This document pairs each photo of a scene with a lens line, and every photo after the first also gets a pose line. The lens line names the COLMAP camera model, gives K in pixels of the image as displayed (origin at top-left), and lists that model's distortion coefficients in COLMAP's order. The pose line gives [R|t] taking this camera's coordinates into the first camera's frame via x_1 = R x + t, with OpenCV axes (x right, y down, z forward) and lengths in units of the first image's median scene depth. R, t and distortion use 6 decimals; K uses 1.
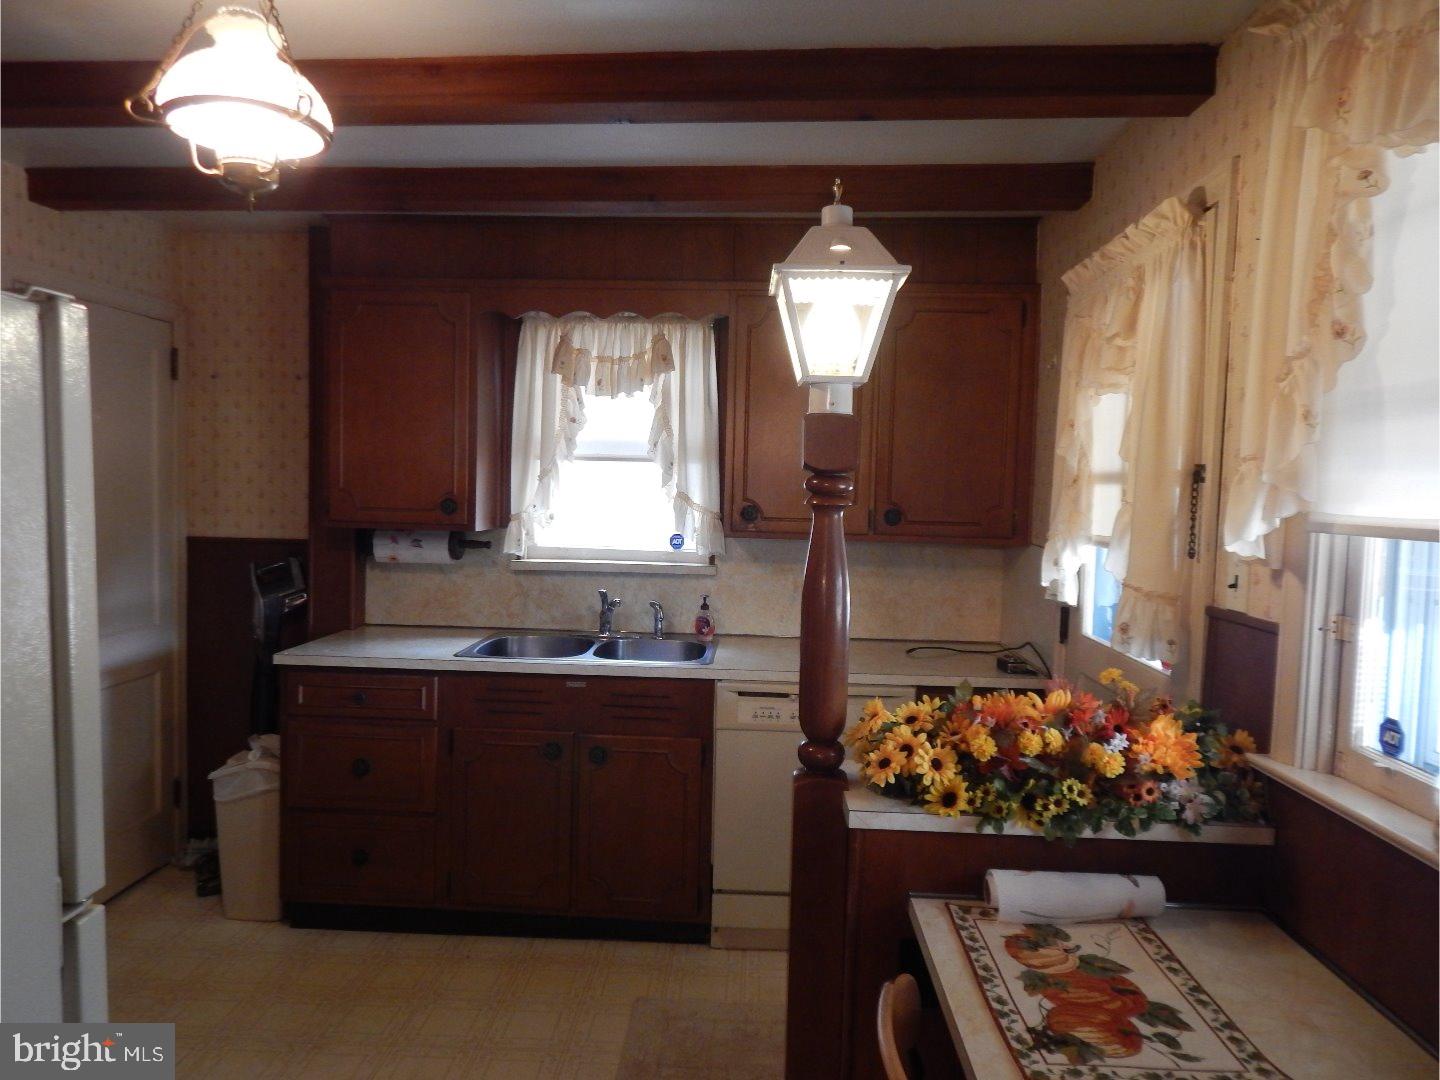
lens RADIAL K [[968.3, 0, 717.7], [0, 968.3, 538.9], [0, 0, 1]] dist [-0.006766, -0.000564]
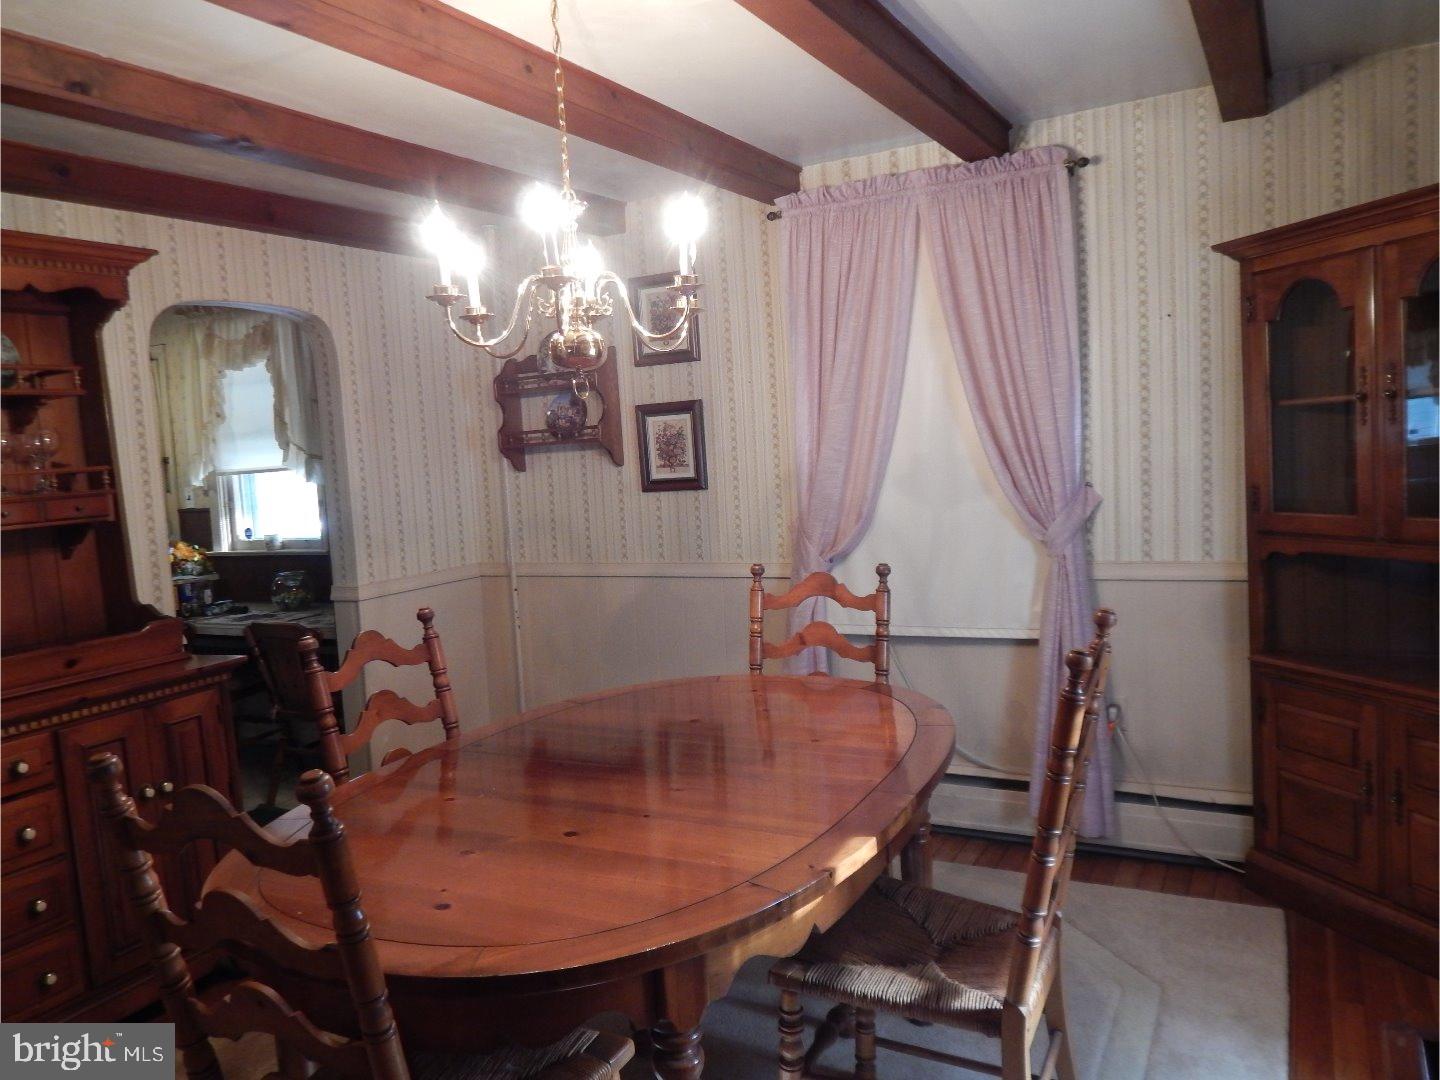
lens RADIAL K [[1063.0, 0, 719.1], [0, 1063.0, 537.6], [0, 0, 1]] dist [-0.002638, -0.000620]
pose [[0.444827, -0.120604, 0.887459, -1.822448], [0.119849, 0.989995, 0.074466, 0.134463], [-0.887561, 0.073237, 0.454831, -2.095854]]
